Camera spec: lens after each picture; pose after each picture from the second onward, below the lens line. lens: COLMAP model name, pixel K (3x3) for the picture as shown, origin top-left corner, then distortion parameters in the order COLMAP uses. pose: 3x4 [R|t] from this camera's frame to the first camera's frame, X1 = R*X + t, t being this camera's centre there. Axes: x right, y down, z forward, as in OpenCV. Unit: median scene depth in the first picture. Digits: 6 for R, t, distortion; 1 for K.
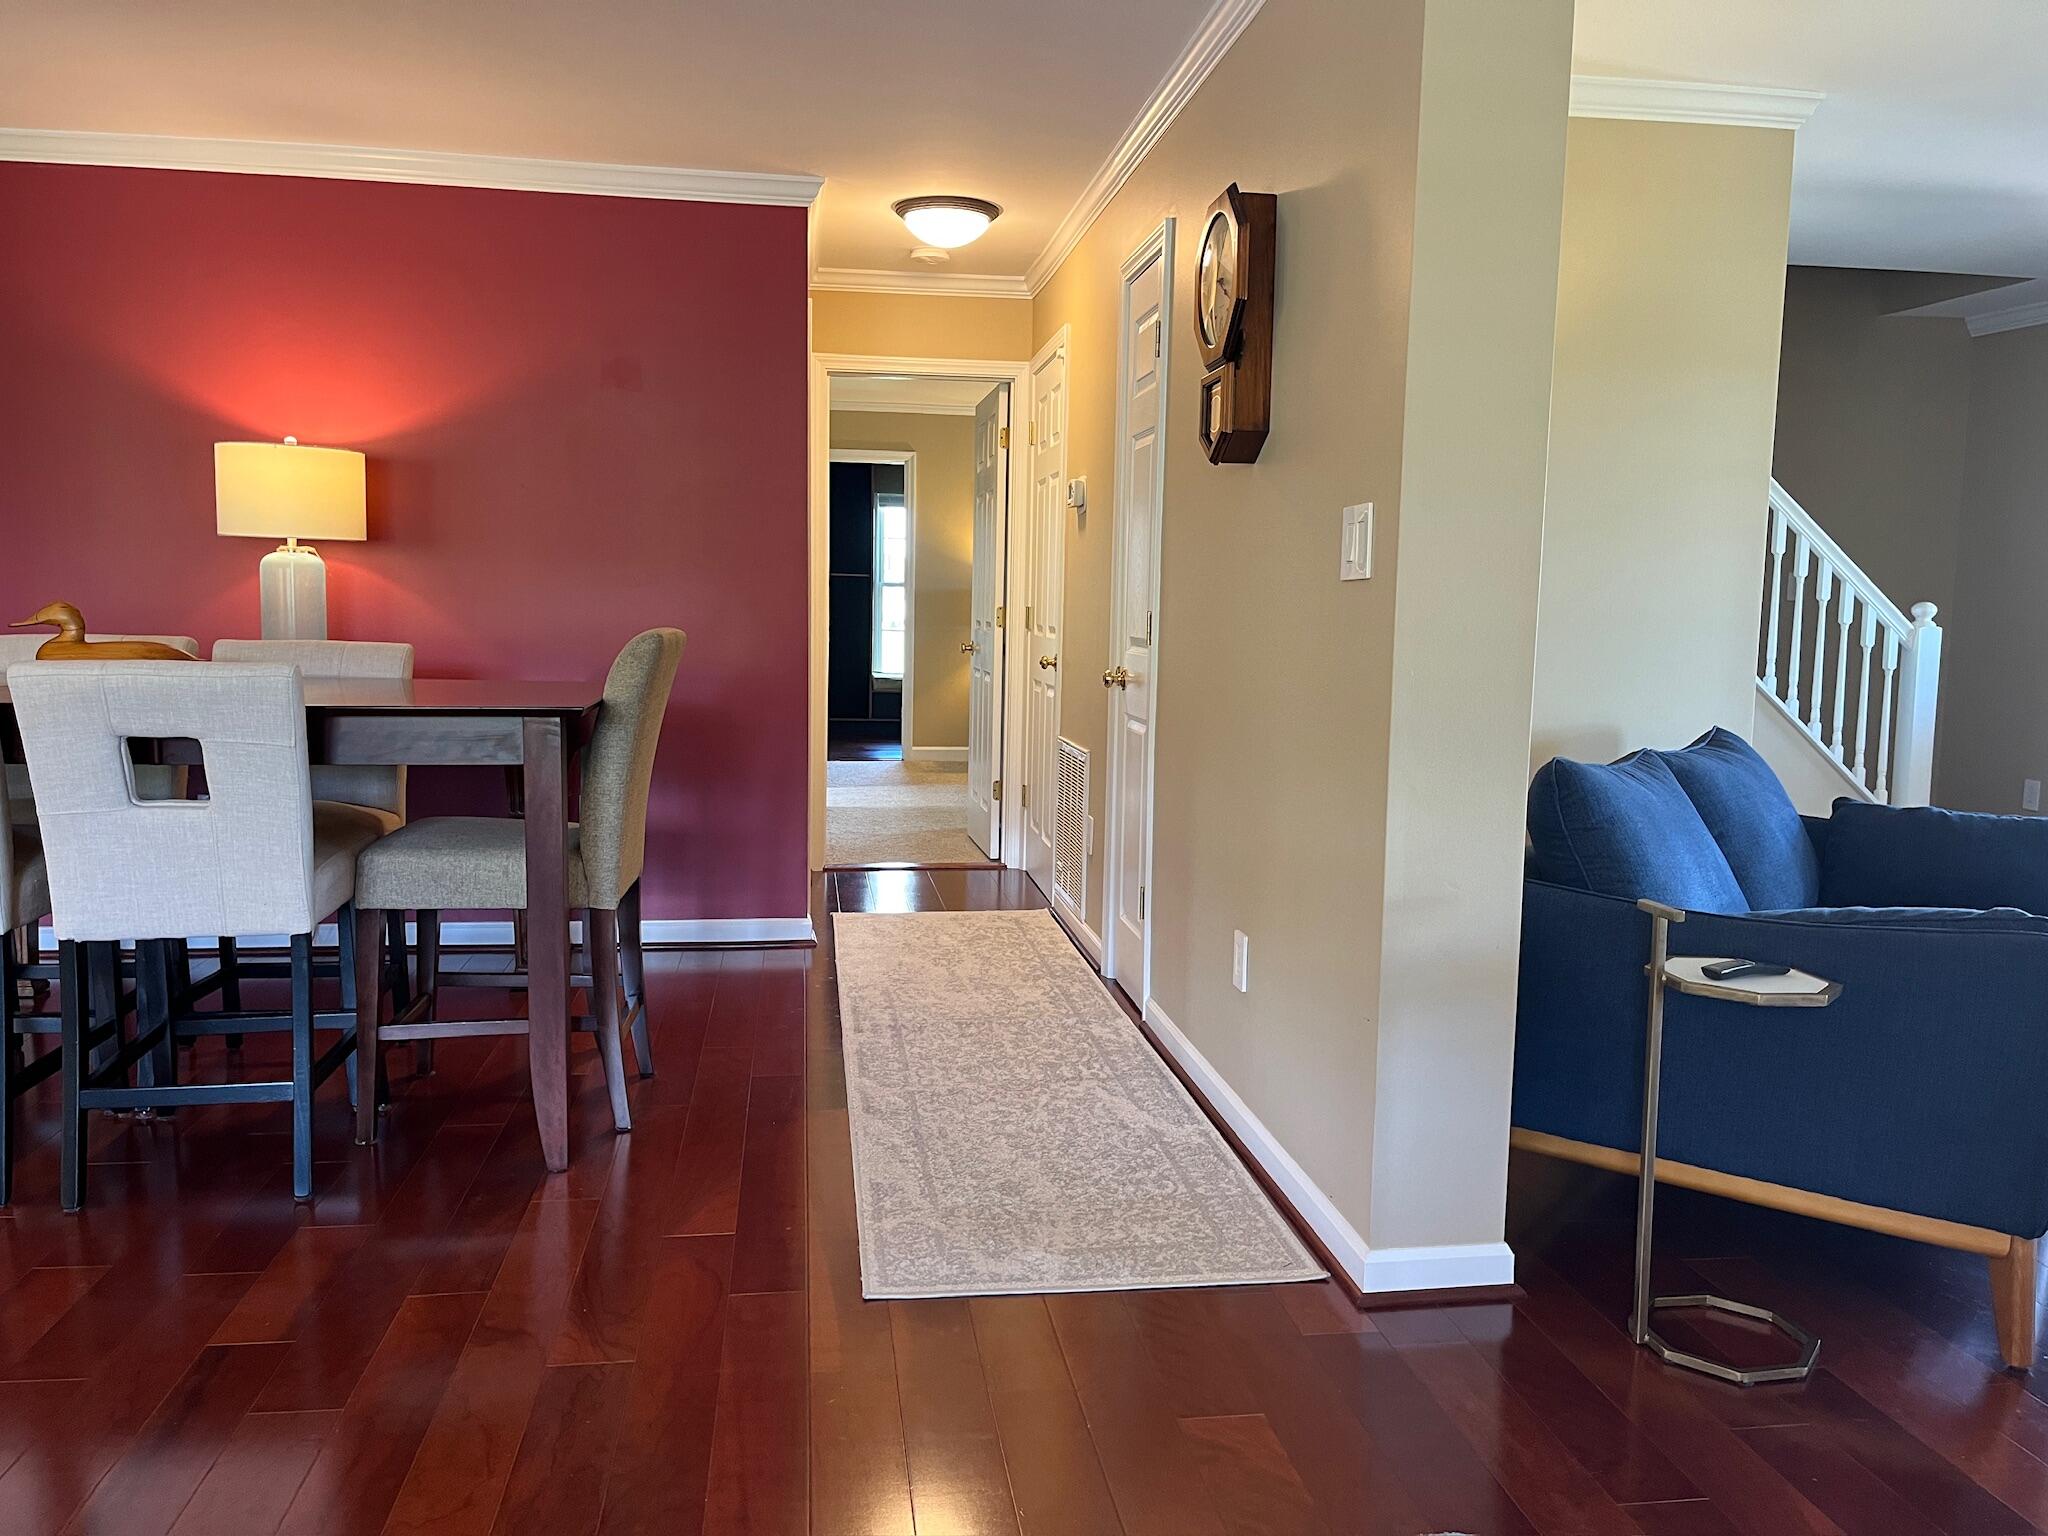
lens RADIAL K [[1562.7, 0, 1026.4], [0, 1562.7, 762.0], [0, 0, 1]] dist [0.060733, -0.062078]
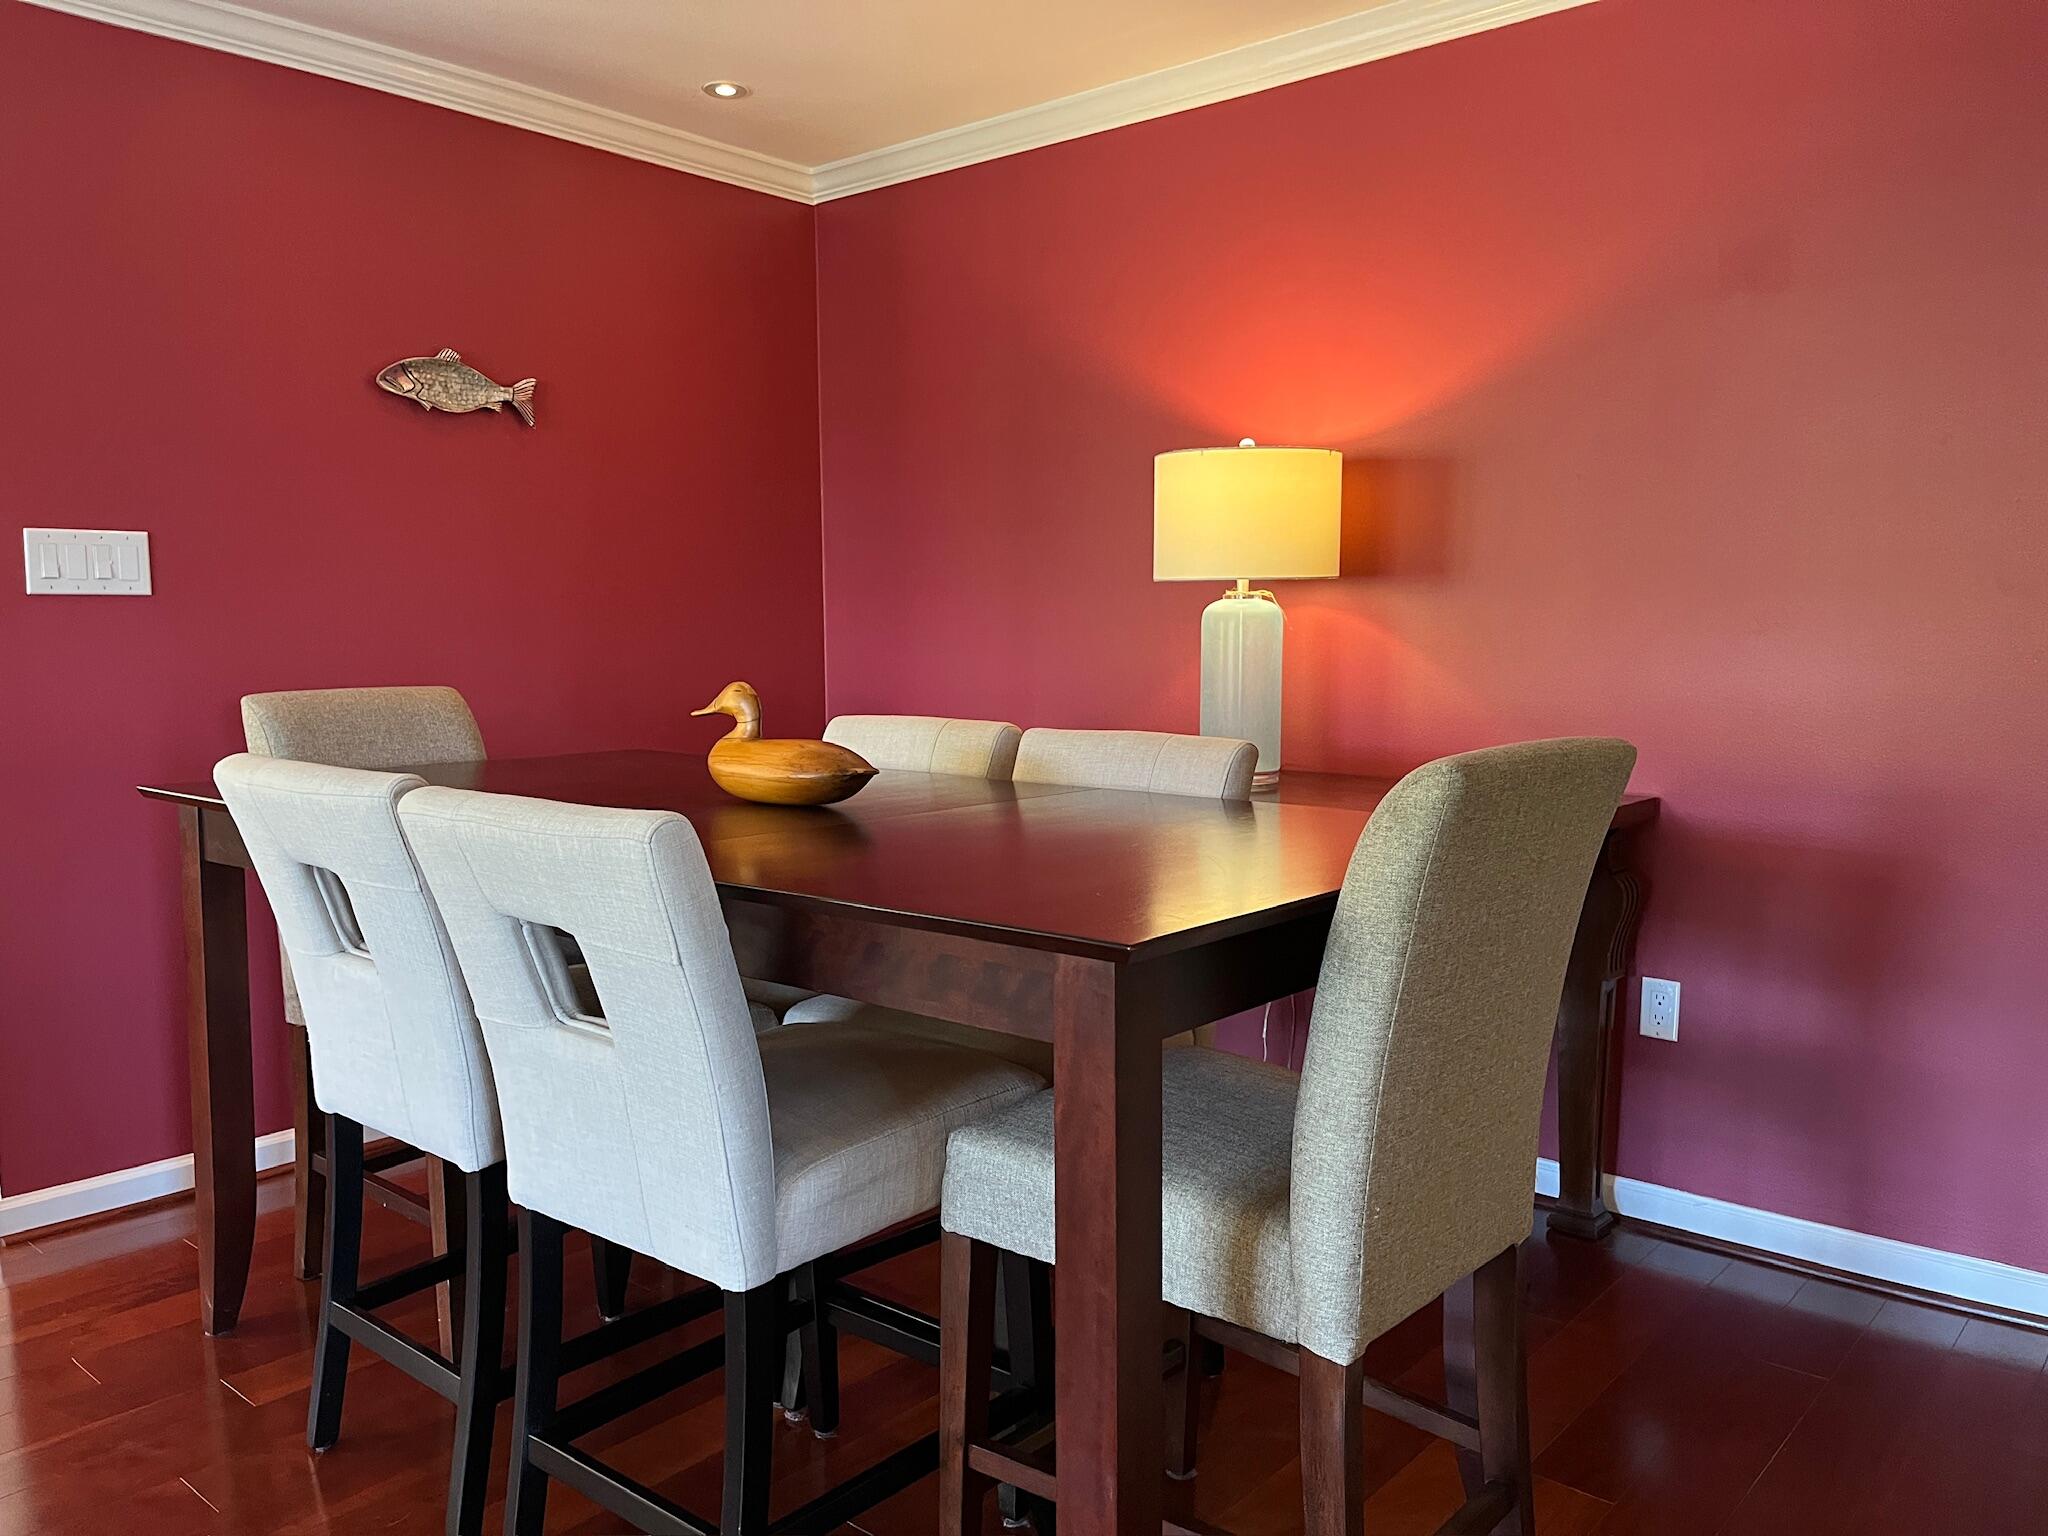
lens RADIAL K [[1562.7, 0, 1029.3], [0, 1562.7, 770.8], [0, 0, 1]] dist [0.060733, -0.062078]
pose [[0.655167, 0.049342, -0.753871, 0.011552], [-0.062294, 0.997995, 0.011182, -0.057015], [0.752912, 0.039635, 0.656927, 0.464821]]
